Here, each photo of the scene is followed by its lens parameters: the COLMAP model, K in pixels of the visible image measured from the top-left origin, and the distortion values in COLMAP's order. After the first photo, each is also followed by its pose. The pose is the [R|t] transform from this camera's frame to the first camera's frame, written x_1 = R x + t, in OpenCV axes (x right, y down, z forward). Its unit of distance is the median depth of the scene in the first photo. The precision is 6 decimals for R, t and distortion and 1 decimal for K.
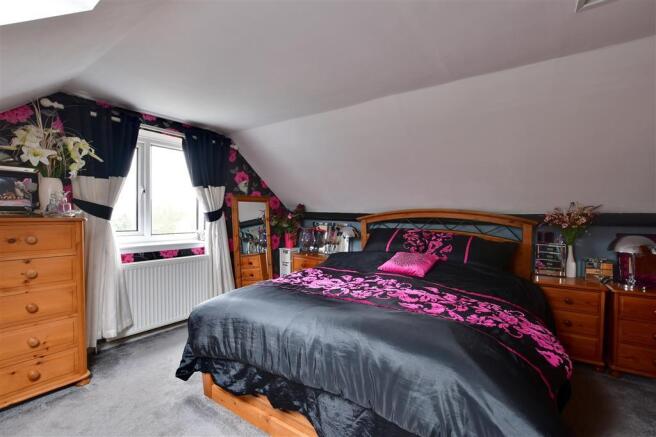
lens RADIAL K [[297.4, 0, 328.0], [0, 297.4, 218.5], [0, 0, 1]] dist [-0.002266, 0.000233]
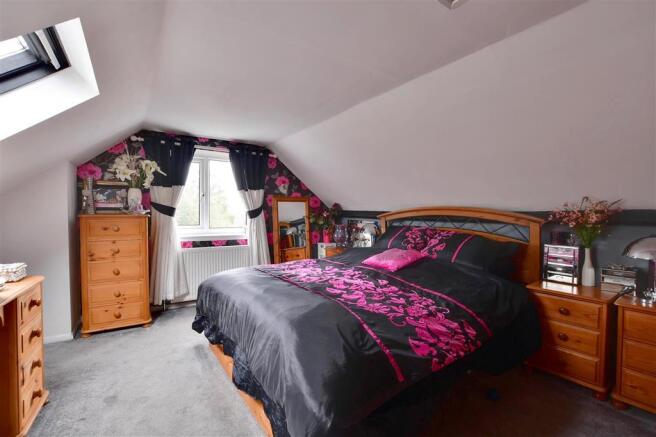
lens RADIAL K [[301.5, 0, 328.0], [0, 301.5, 218.5], [0, 0, 1]] dist [0.001422, -0.000188]
pose [[0.931816, 0.004479, -0.362902, 0.445188], [-0.003545, 0.999988, 0.003239, 0.007001], [0.362913, -0.001732, 0.931822, -0.059664]]
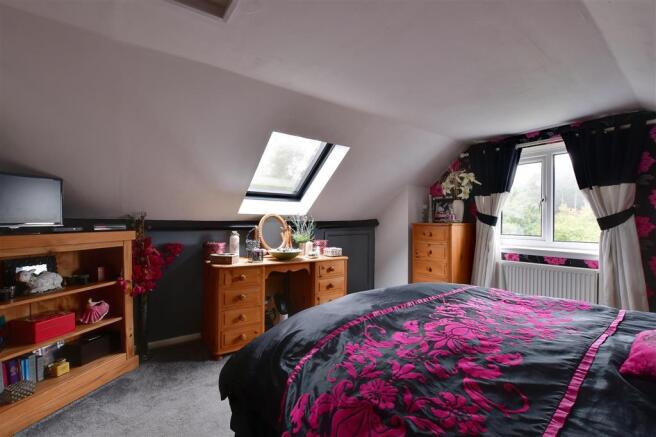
lens RADIAL K [[301.5, 0, 328.0], [0, 301.5, 218.5], [0, 0, 1]] dist [0.001422, -0.000188]
pose [[-0.349514, -0.012678, -0.936845, 0.792788], [-0.013635, 0.999871, -0.008445, -0.004567], [0.936832, 0.009822, -0.349642, 0.741913]]
